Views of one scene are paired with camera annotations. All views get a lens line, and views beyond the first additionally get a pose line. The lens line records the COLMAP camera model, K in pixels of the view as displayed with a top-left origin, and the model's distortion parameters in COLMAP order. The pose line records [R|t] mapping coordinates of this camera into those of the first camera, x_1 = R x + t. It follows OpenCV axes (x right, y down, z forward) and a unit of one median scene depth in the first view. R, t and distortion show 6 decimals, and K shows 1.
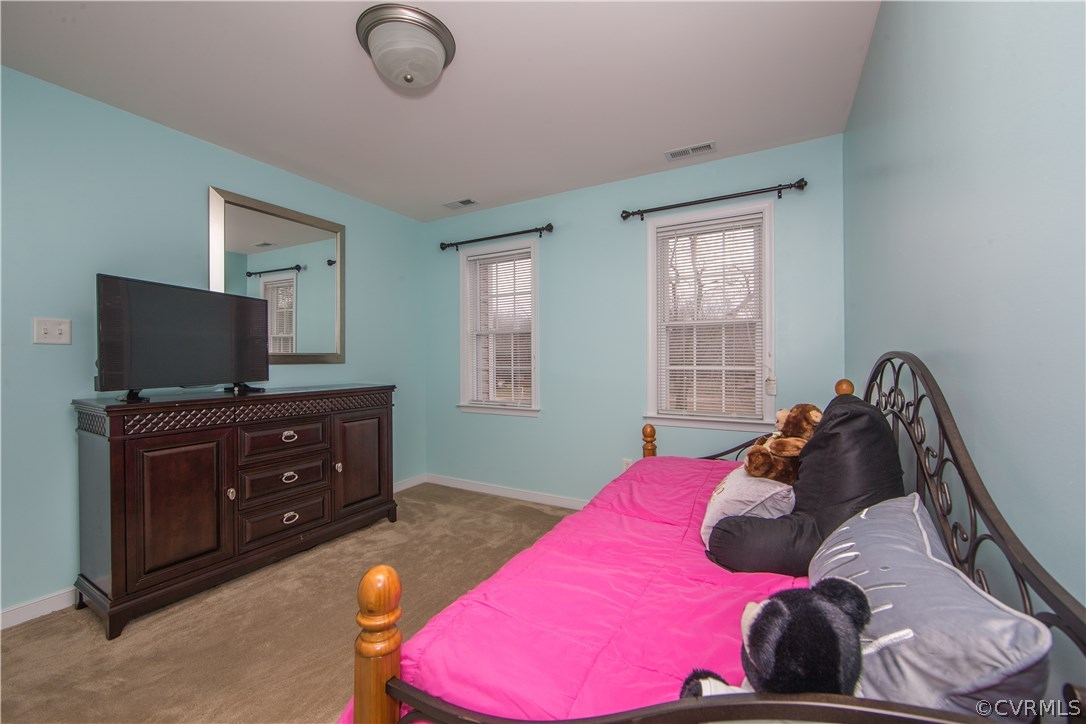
lens RADIAL K [[427.7, 0, 543.0], [0, 427.7, 360.0], [0, 0, 1]] dist [-0.013362, -0.000081]
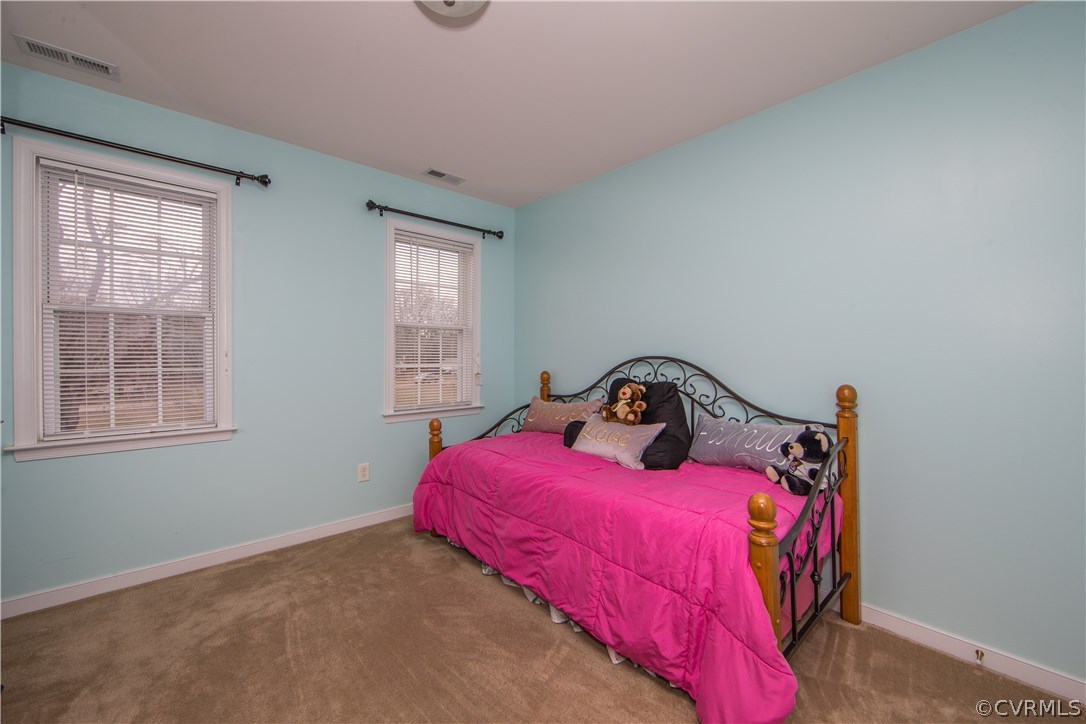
lens RADIAL K [[432.3, 0, 537.6], [0, 432.3, 358.0], [0, 0, 1]] dist [-0.001616, -0.000161]
pose [[0.345758, 0.003018, 0.938319, -0.527927], [-0.000291, 0.999995, -0.003109, 0.001222], [-0.938324, 0.000802, 0.345757, 0.294775]]
